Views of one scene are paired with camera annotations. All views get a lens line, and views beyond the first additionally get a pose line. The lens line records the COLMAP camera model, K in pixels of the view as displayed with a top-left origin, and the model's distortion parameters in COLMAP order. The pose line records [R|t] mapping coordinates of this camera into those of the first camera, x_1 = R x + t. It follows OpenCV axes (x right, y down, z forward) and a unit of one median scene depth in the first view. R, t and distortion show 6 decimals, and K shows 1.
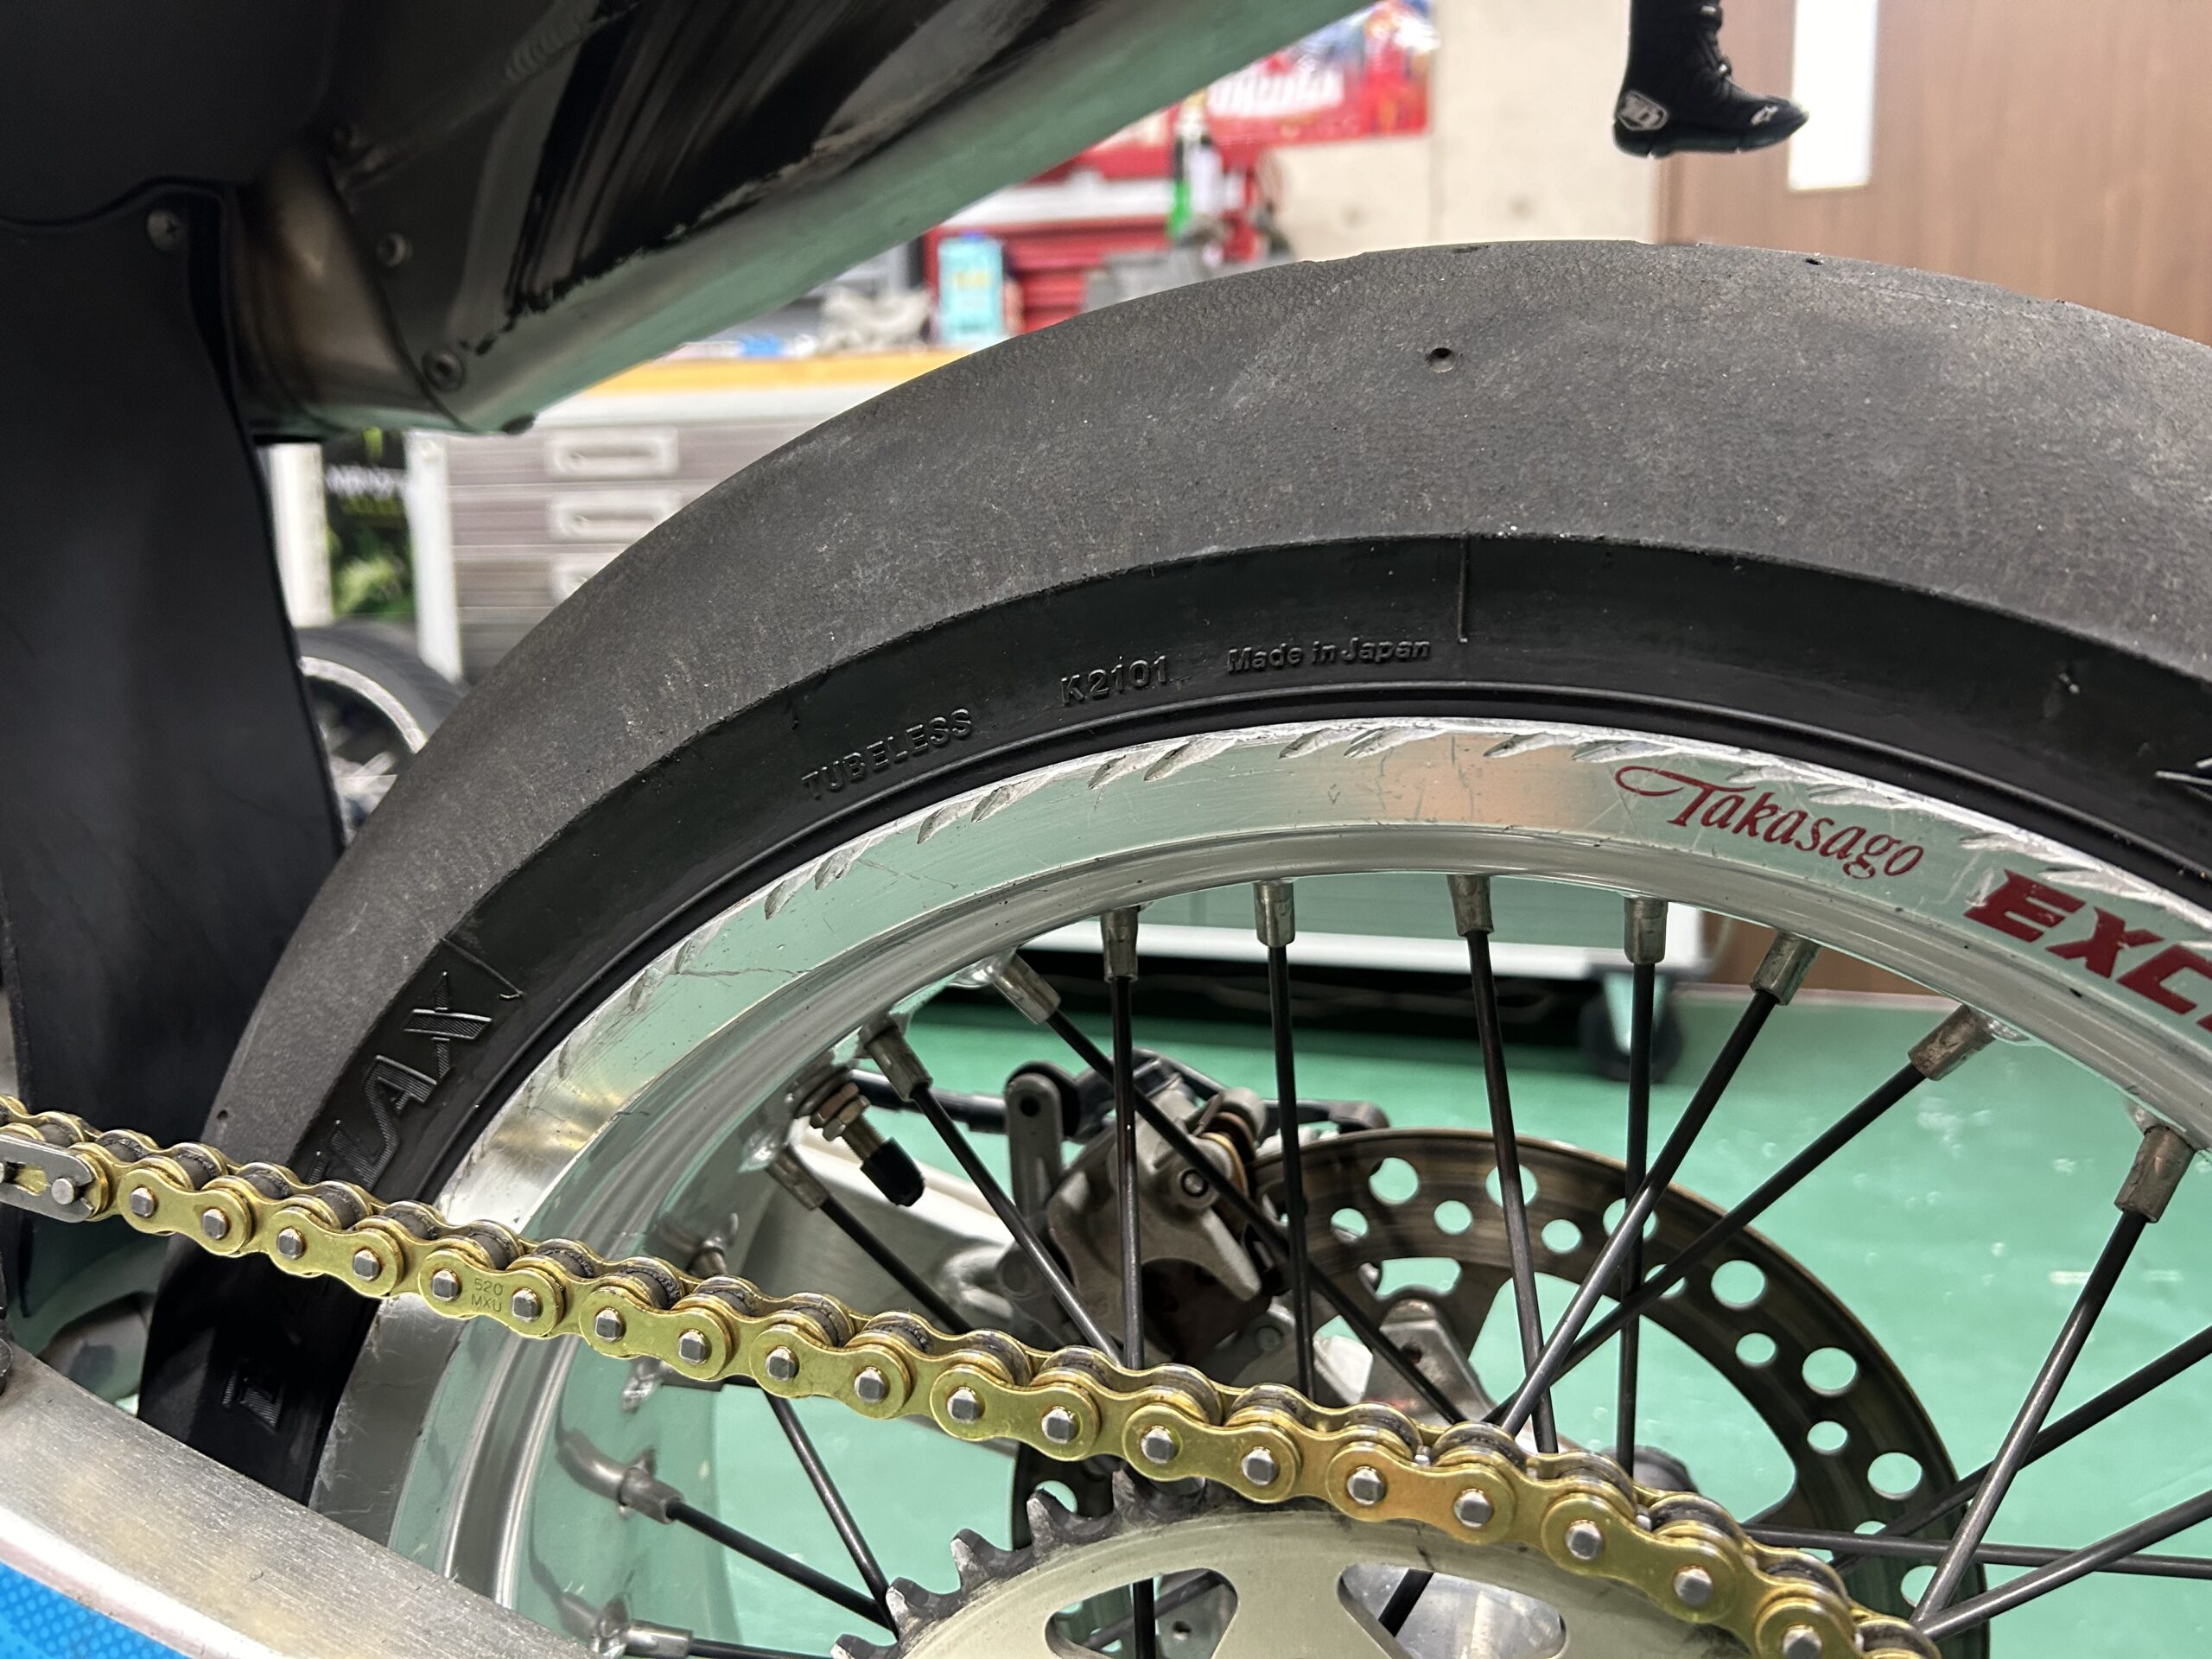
lens RADIAL K [[1735.1, 0, 1106.0], [0, 1735.1, 829.5], [0, 0, 1]] dist [0.062067, -0.147256]
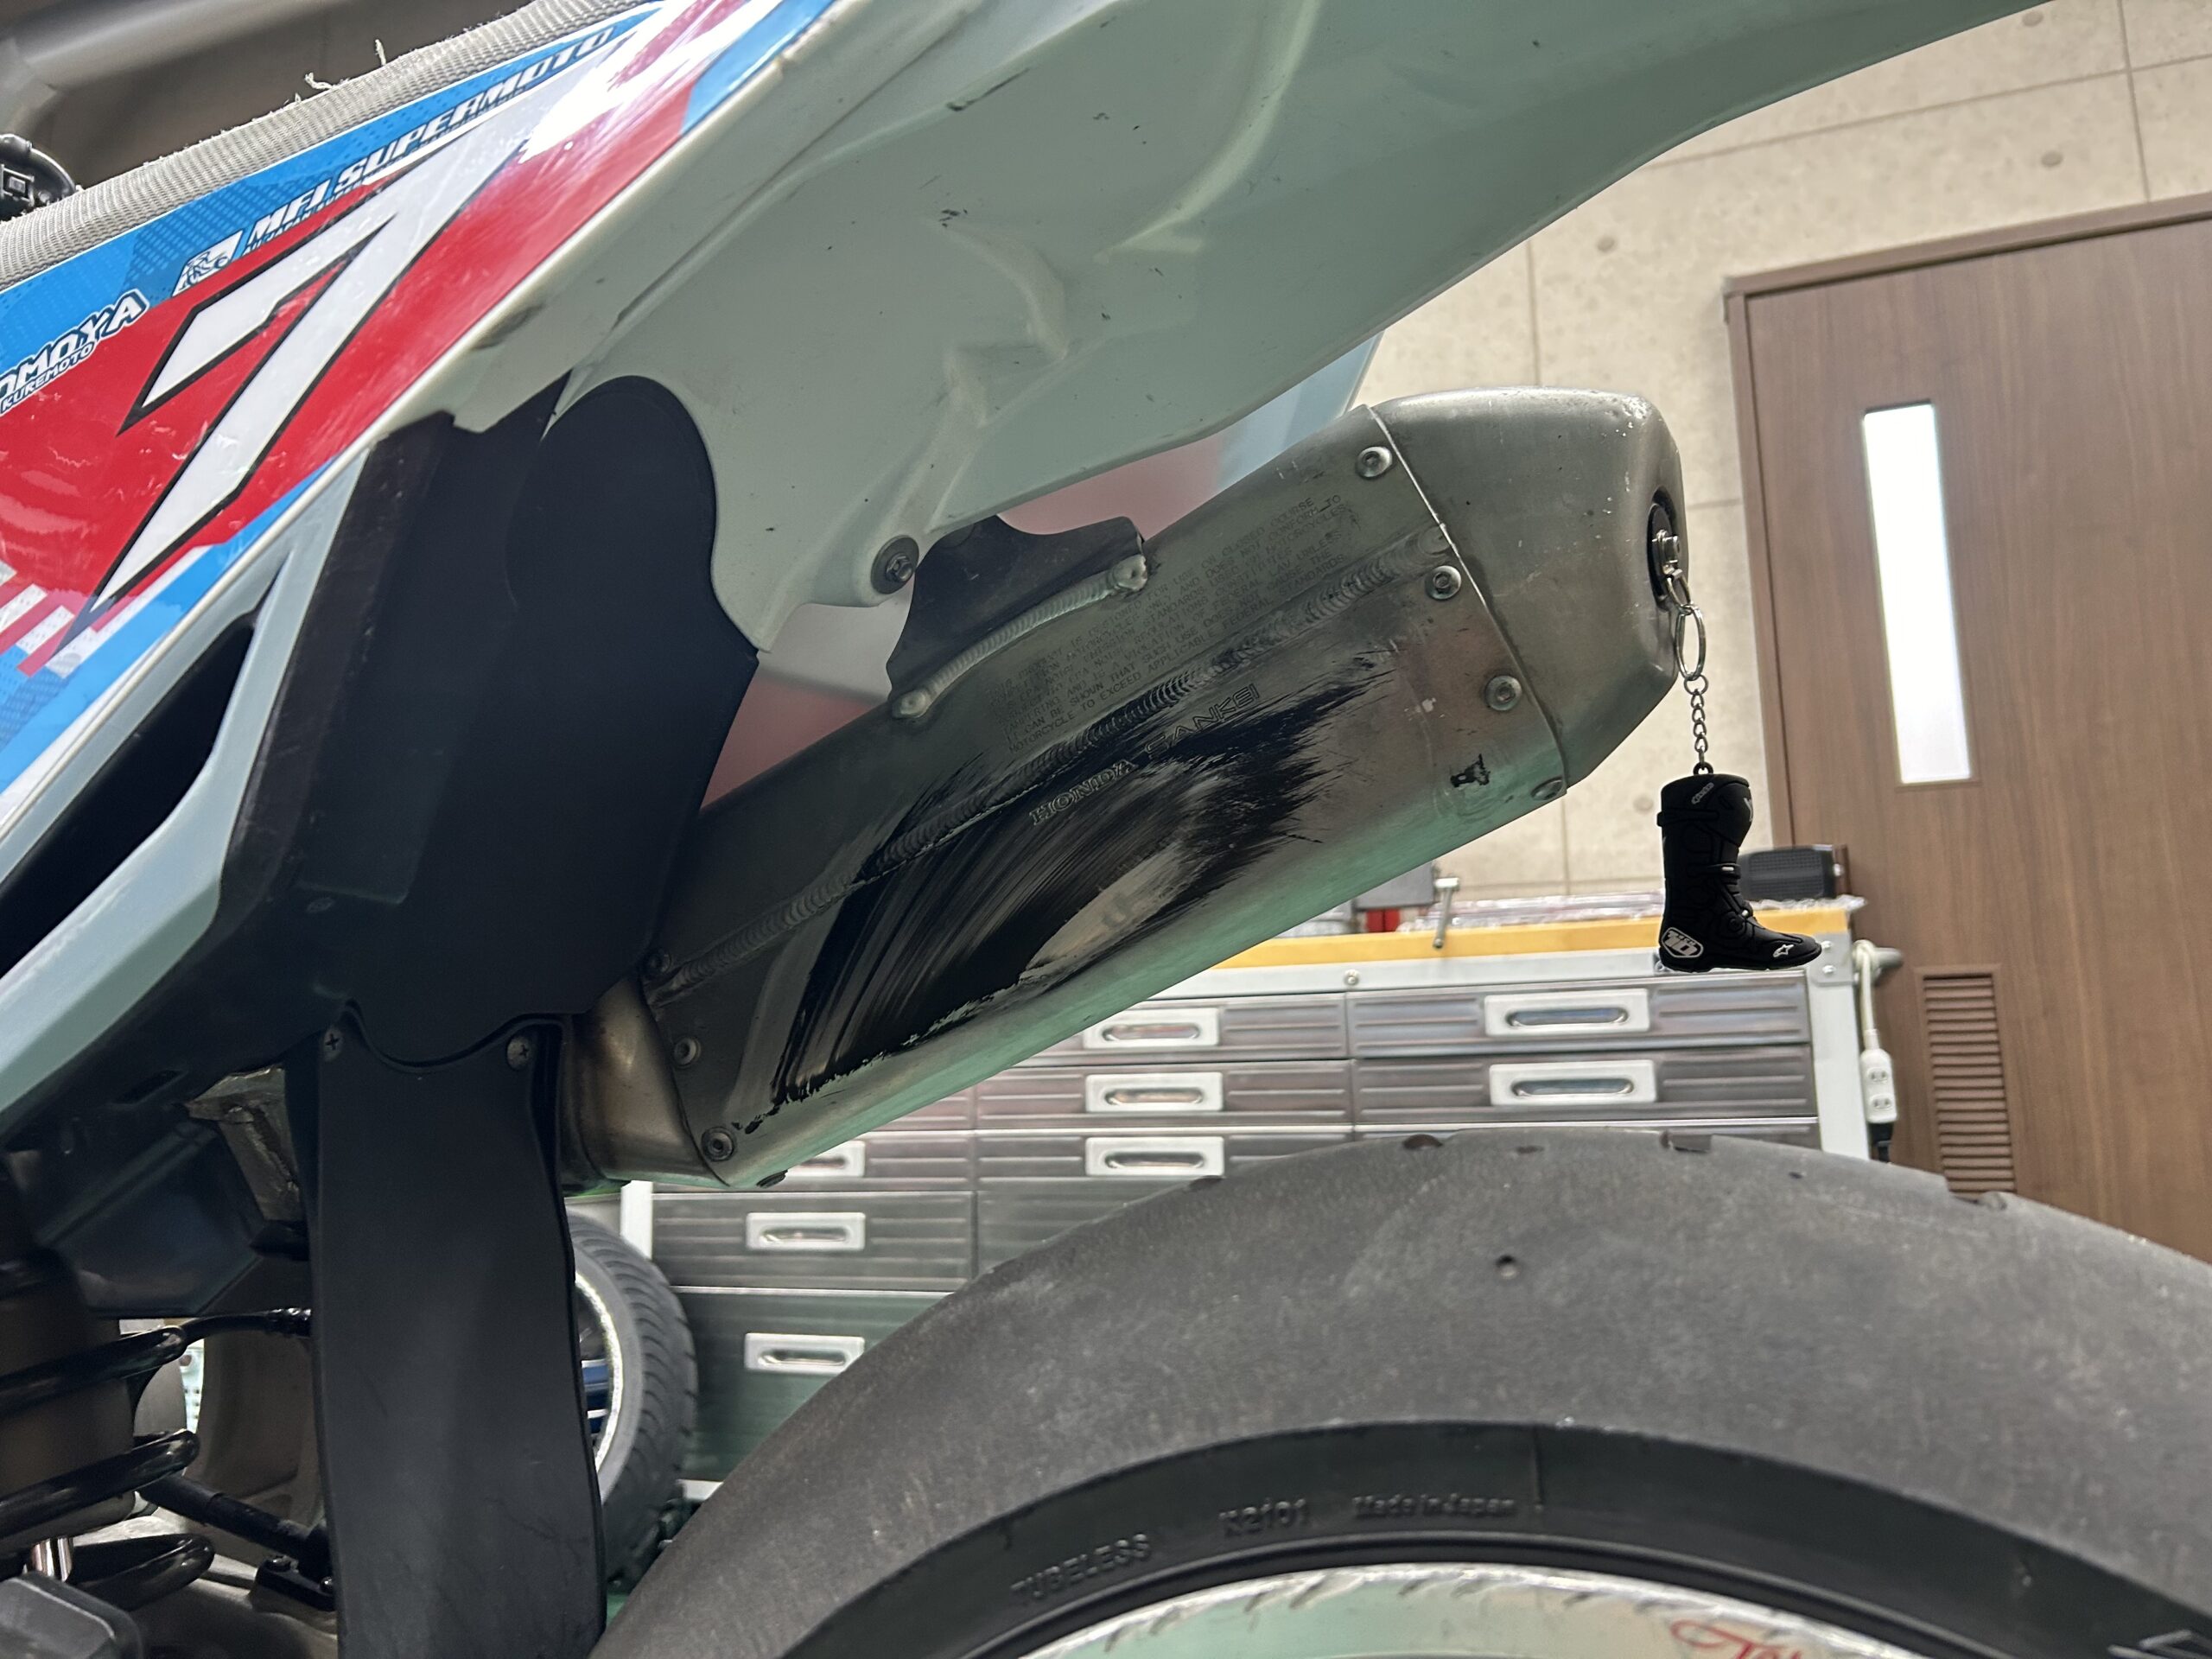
lens RADIAL K [[1672.0, 0, 1094.1], [0, 1672.0, 834.9], [0, 0, 1]] dist [0.024423, -0.053977]
pose [[0.994942, -0.028579, -0.096300, 0.013296], [-0.004066, 0.946429, -0.322885, -0.156308], [0.100369, 0.321643, 0.941526, -0.295733]]
